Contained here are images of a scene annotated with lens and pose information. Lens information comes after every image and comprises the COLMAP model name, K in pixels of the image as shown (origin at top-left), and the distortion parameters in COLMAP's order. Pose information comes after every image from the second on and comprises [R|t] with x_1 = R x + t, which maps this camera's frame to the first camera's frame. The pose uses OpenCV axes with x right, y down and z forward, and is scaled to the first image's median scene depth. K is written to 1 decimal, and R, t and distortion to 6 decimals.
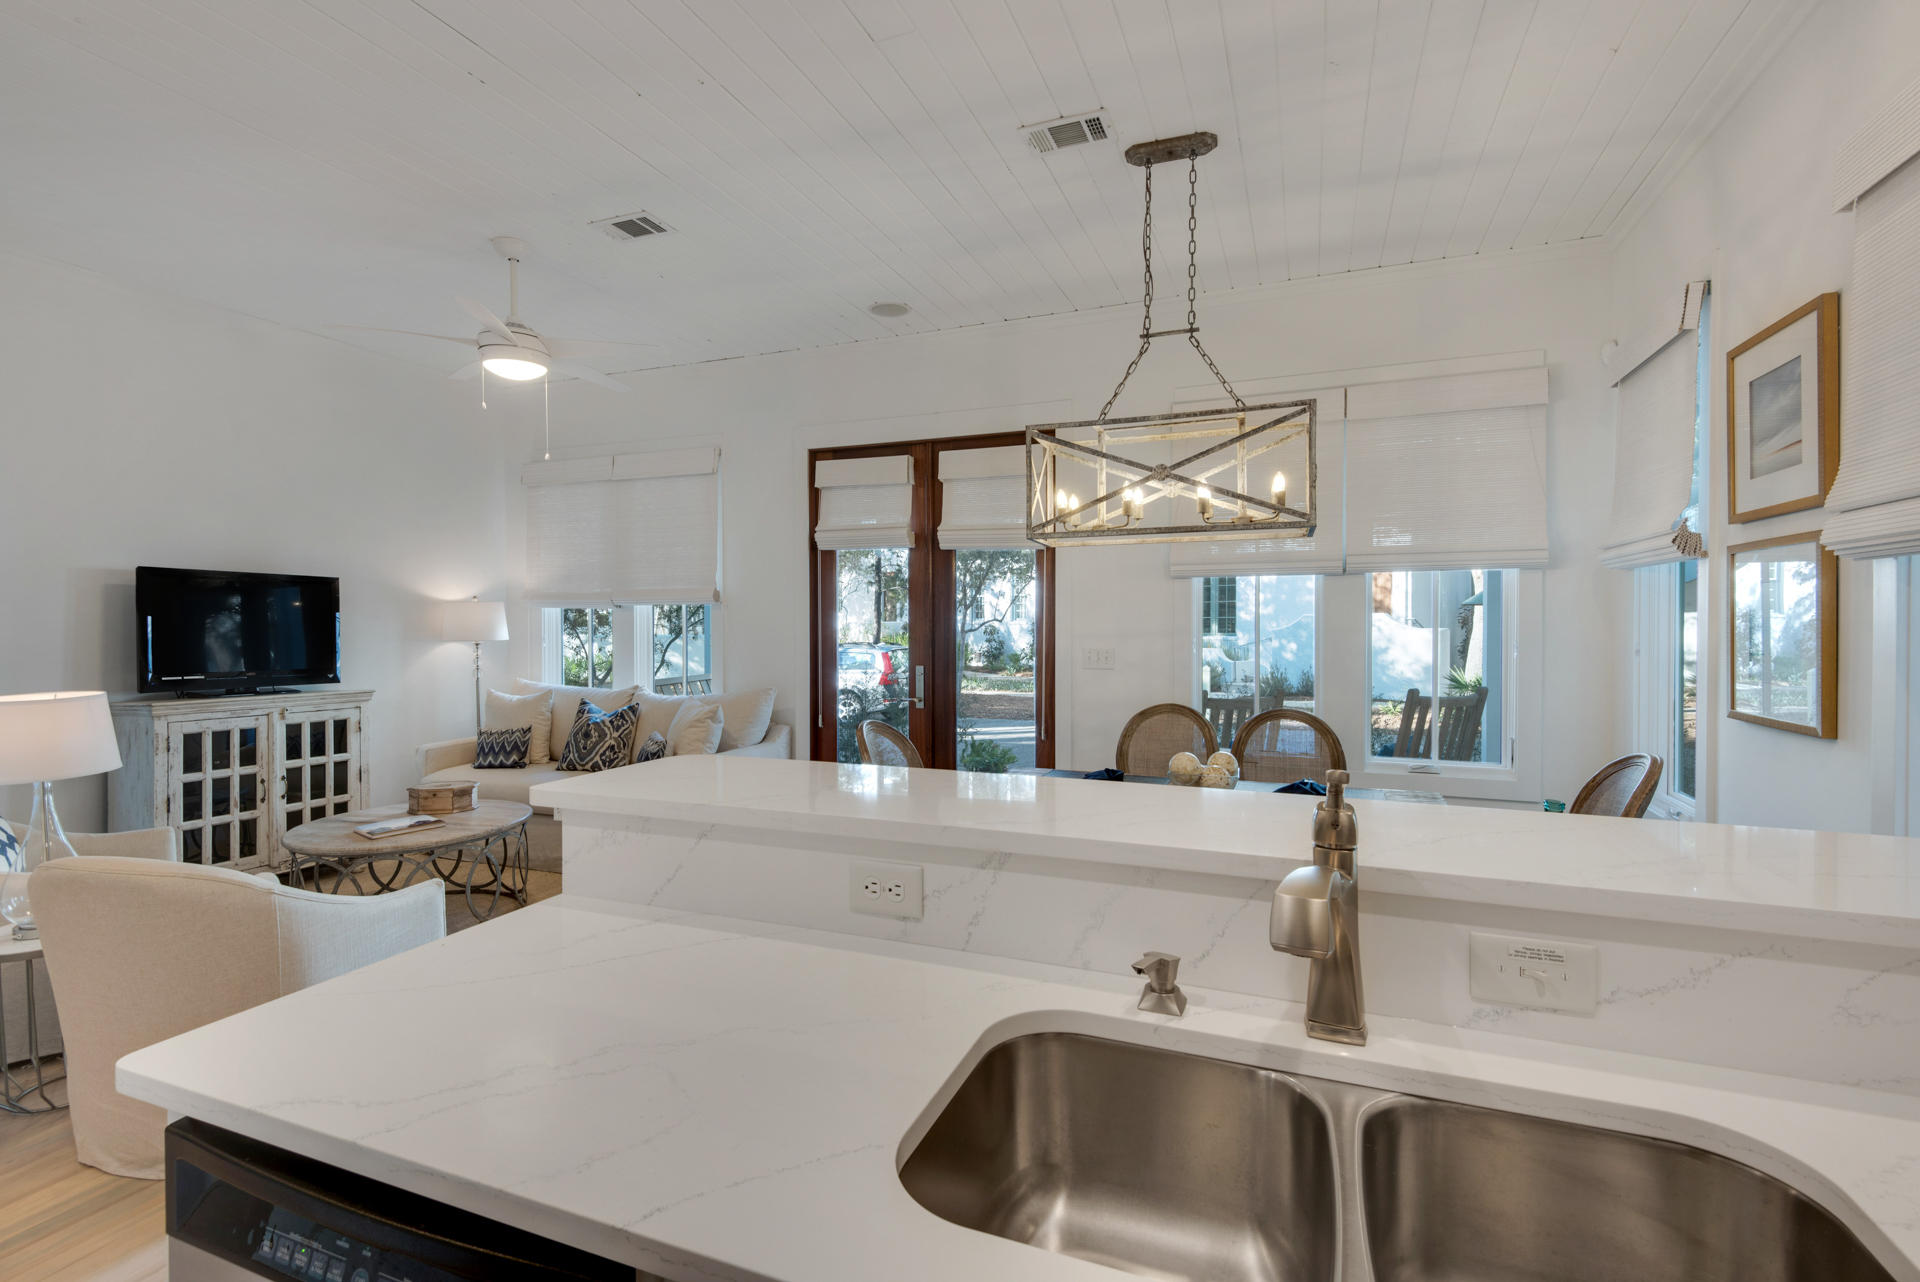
lens RADIAL K [[884.9, 0, 962.9], [0, 884.9, 641.1], [0, 0, 1]] dist [-0.001868, -0.000945]
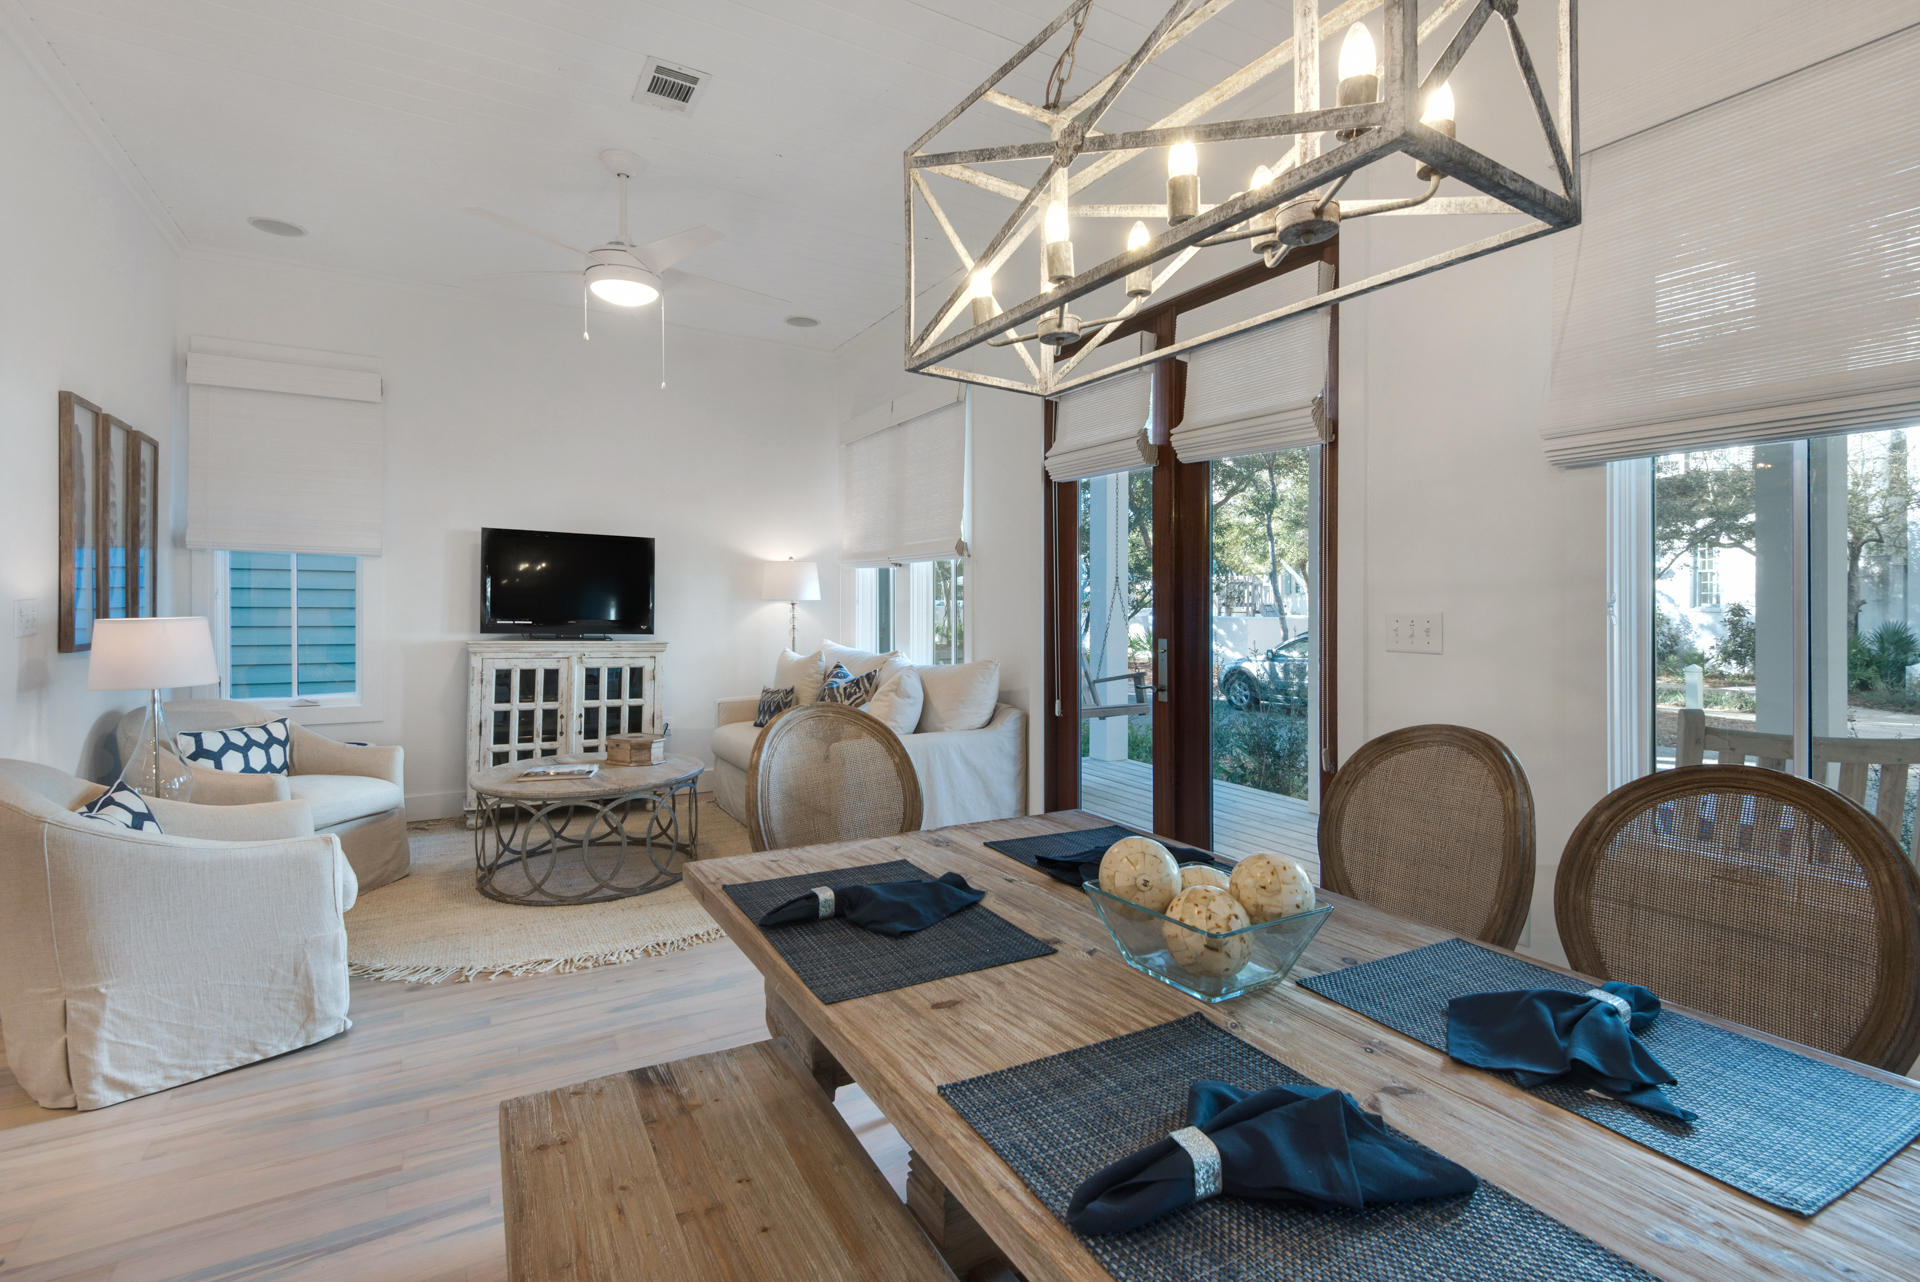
lens RADIAL K [[870.7, 0, 977.8], [0, 870.7, 634.3], [0, 0, 1]] dist [0.017795, -0.000266]
pose [[0.790257, 0.033186, -0.611876, 0.279345], [-0.028486, 0.999442, 0.017415, 0.017914], [0.612113, 0.003668, 0.790762, 0.410200]]
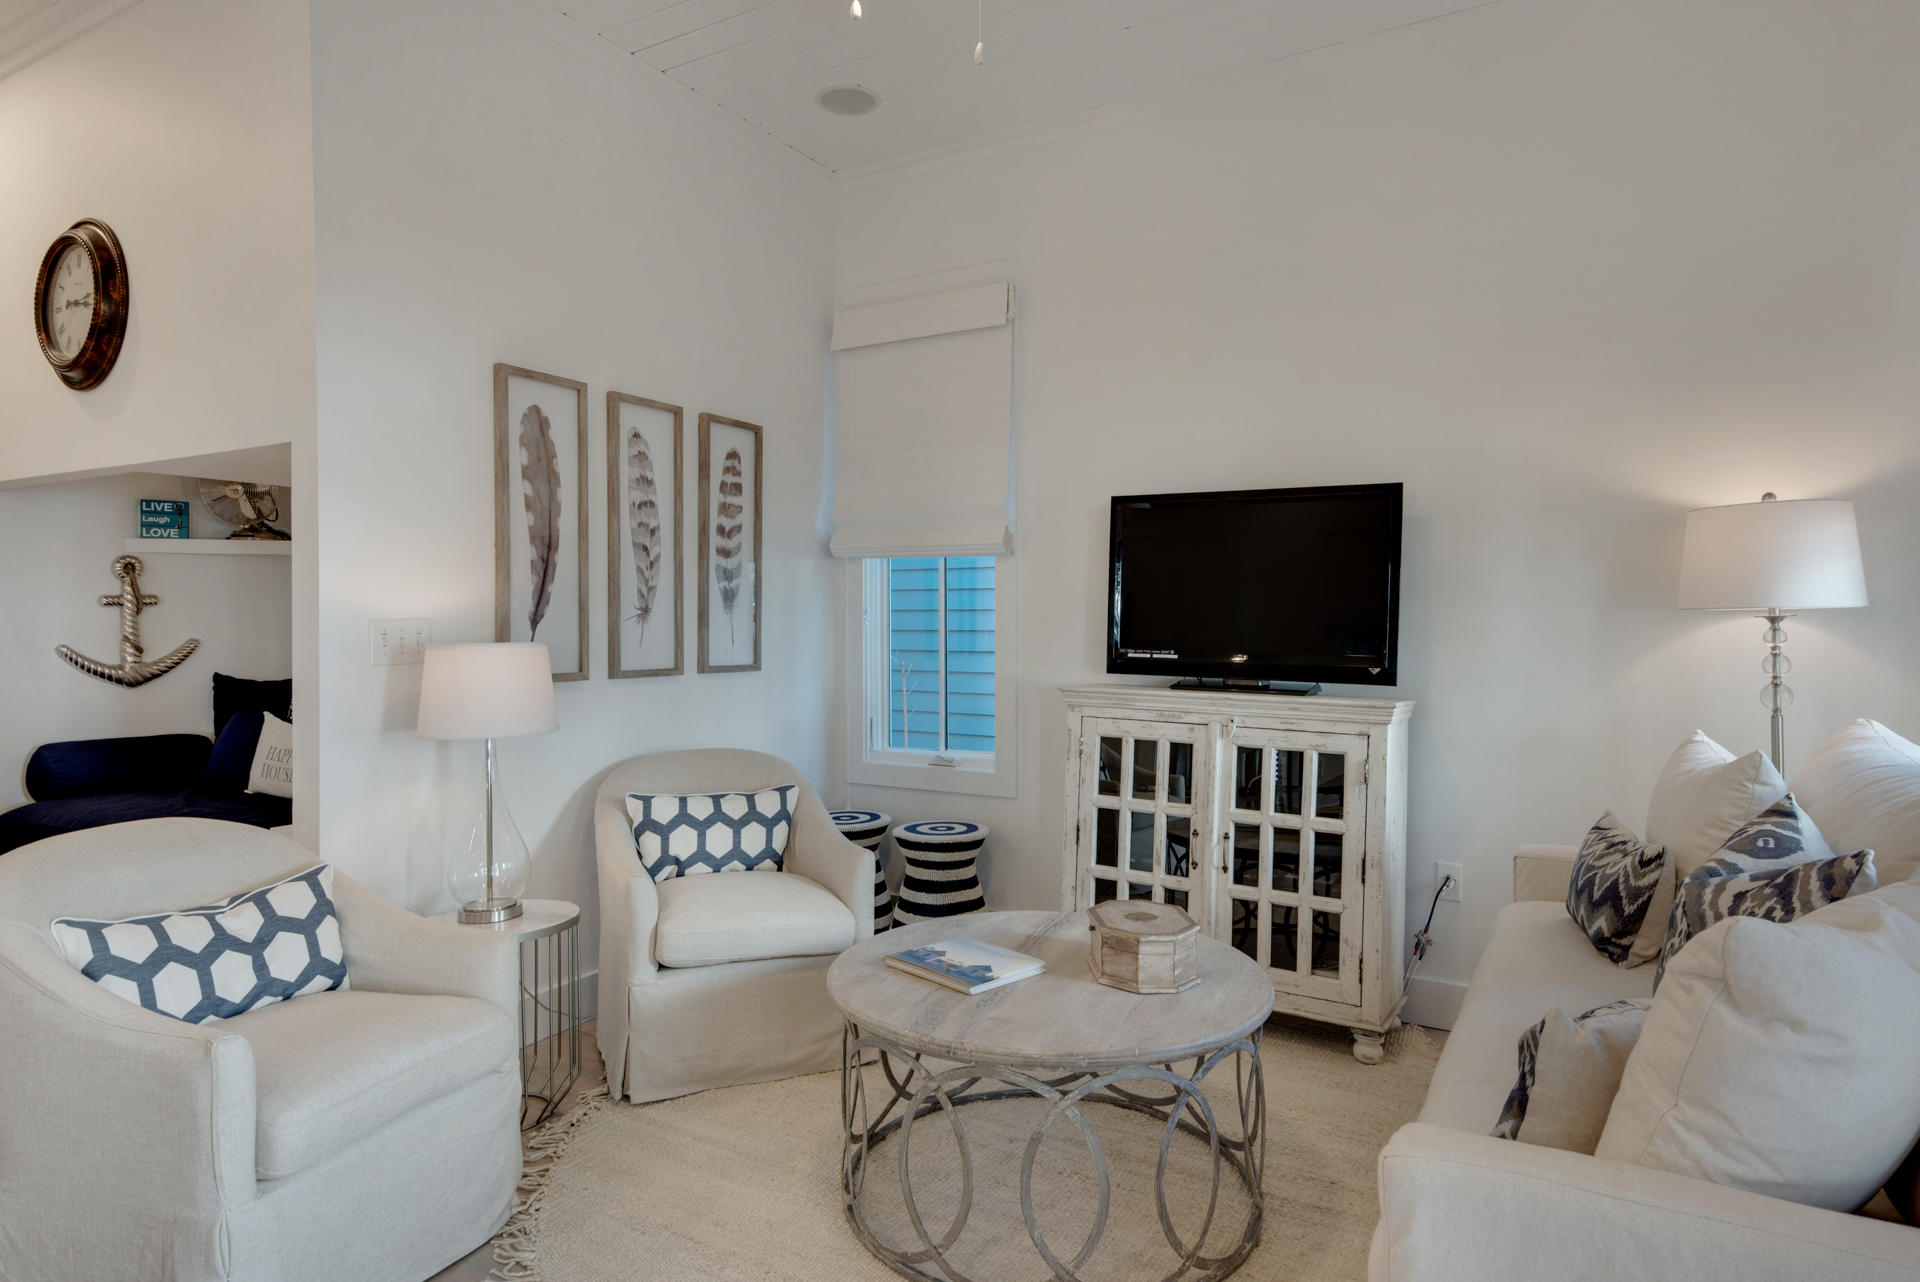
lens RADIAL K [[1115.9, 0, 960.0], [0, 1115.9, 641.0], [0, 0, 1]] dist [0.003529, 0.000519]
pose [[-0.170870, 0.024728, -0.984983, -0.019520], [-0.023298, 0.999304, 0.029129, 0.008620], [0.985018, 0.027925, -0.170175, 0.894098]]
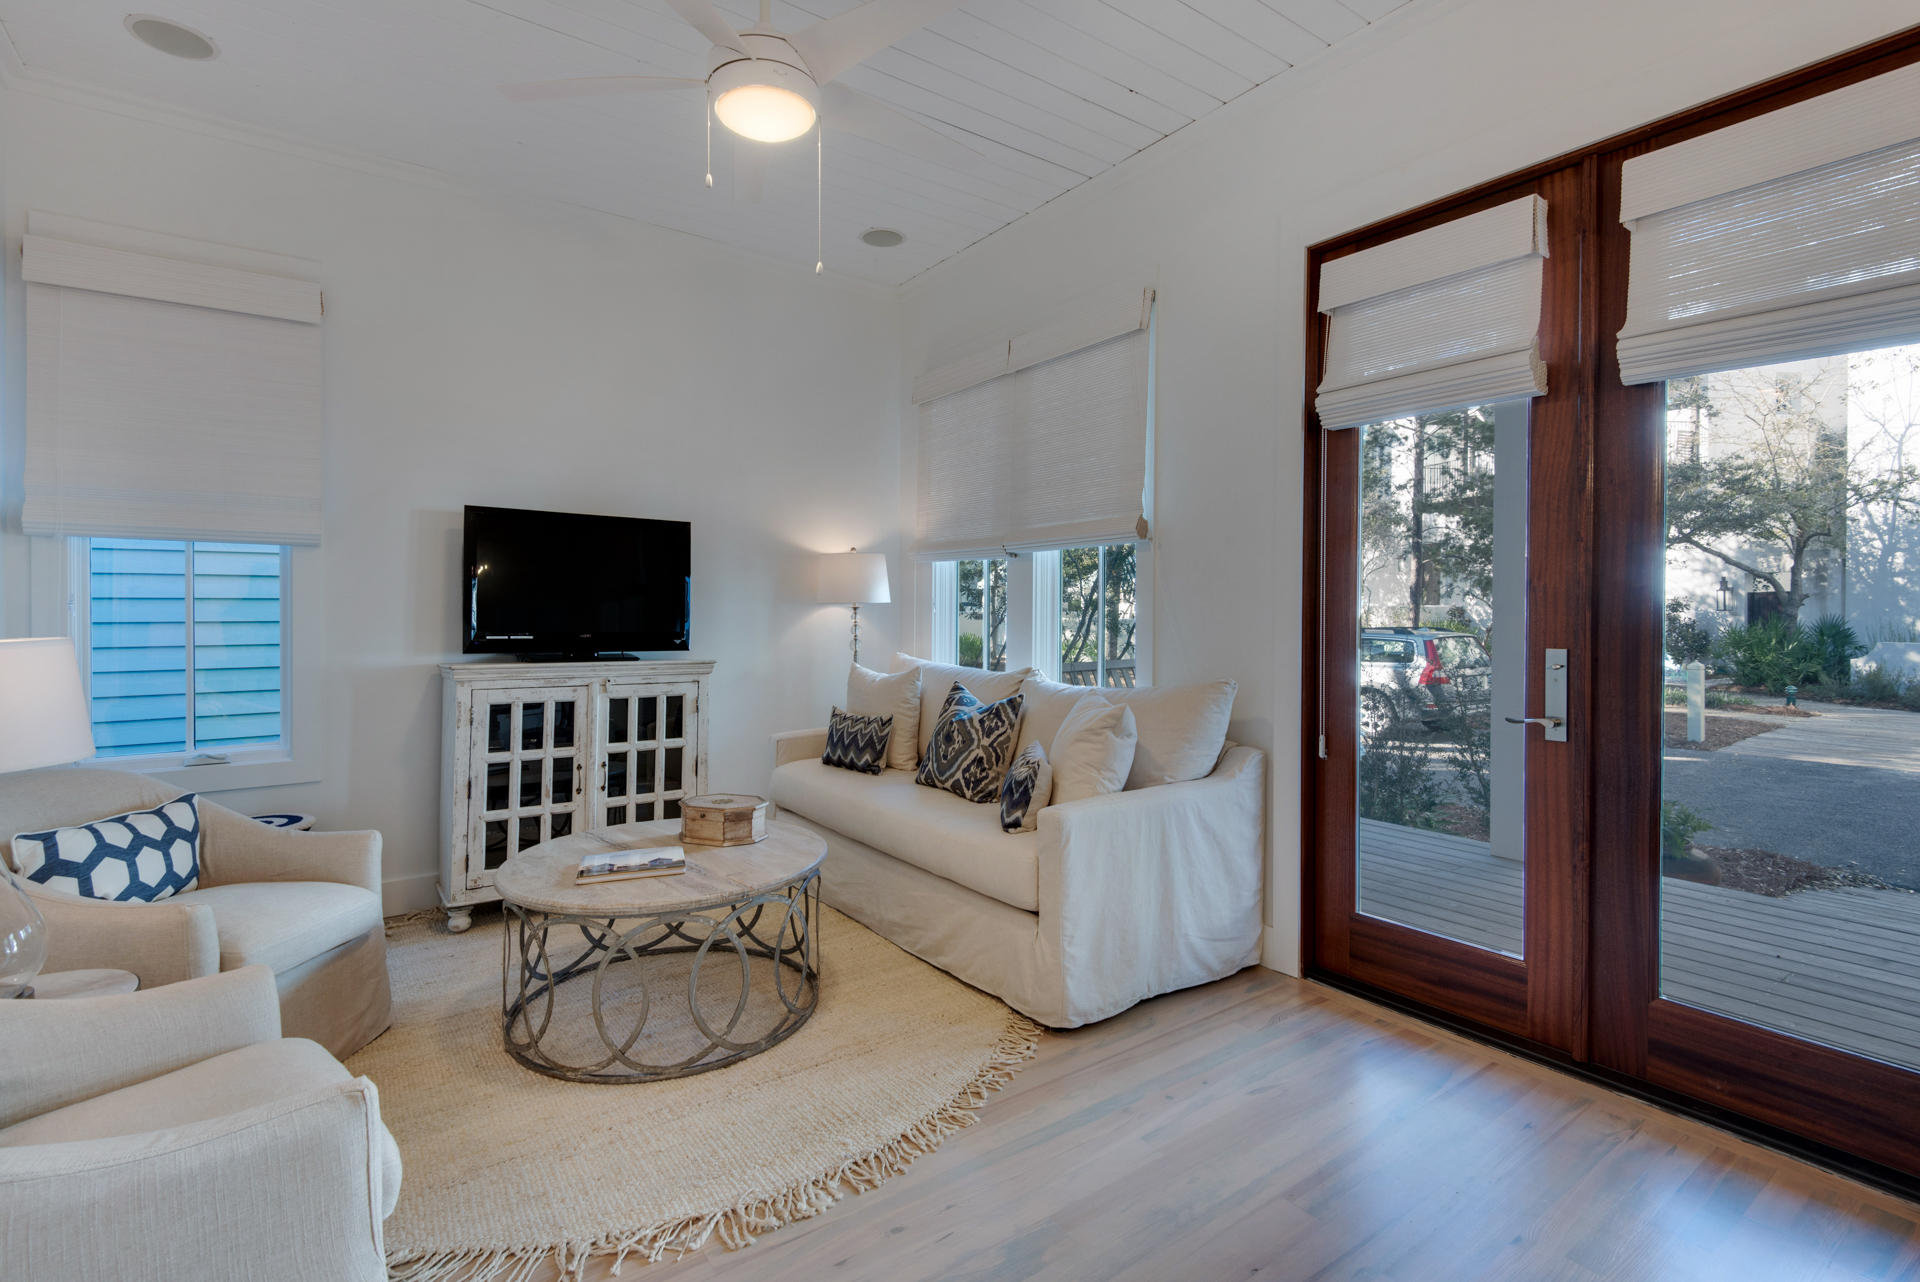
lens RADIAL K [[880.1, 0, 939.7], [0, 880.1, 627.2], [0, 0, 1]] dist [0.015517, -0.000434]
pose [[0.834996, 0.012927, -0.550104, -0.066650], [-0.014783, 0.999890, 0.001058, 0.022416], [0.550058, 0.007249, 0.835095, 0.465850]]
